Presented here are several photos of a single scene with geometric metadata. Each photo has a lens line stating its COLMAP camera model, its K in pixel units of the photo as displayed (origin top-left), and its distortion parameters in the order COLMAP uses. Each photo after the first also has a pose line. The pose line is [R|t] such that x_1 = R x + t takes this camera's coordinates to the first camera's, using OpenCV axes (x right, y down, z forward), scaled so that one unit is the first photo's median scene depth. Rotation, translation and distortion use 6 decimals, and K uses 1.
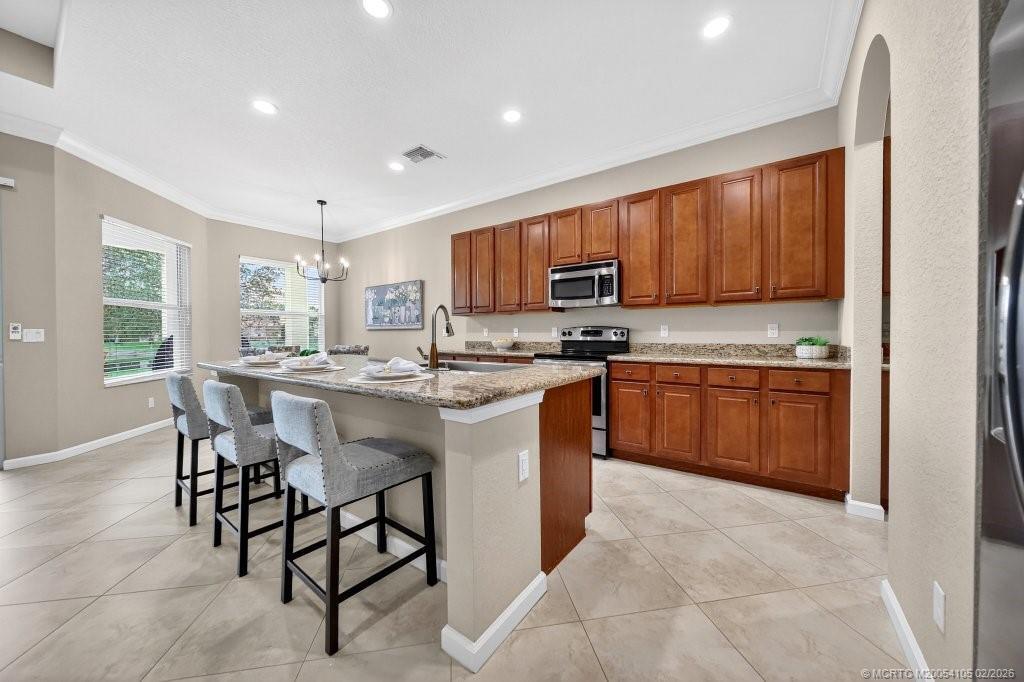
lens RADIAL K [[358.7, 0, 515.8], [0, 358.7, 337.7], [0, 0, 1]] dist [-0.001485, 0.000138]
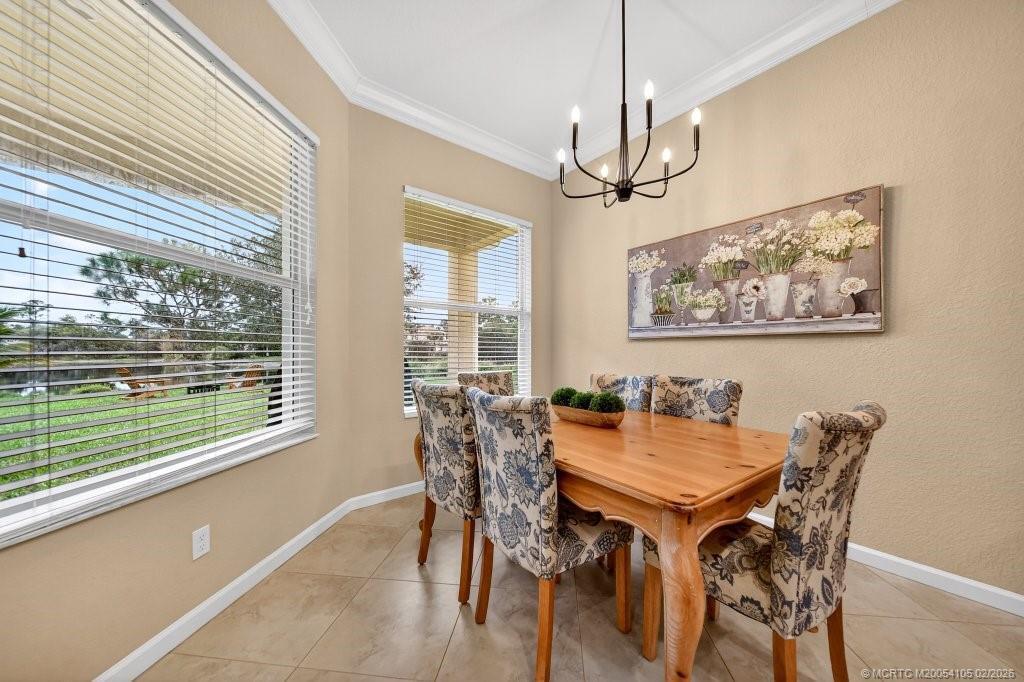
lens RADIAL K [[358.7, 0, 512.3], [0, 358.7, 348.1], [0, 0, 1]] dist [-0.001485, 0.000138]
pose [[0.957822, 0.005098, -0.287316, -0.830670], [-0.010952, 0.999764, -0.018772, -0.000351], [0.287152, 0.021127, 0.957652, 0.983756]]
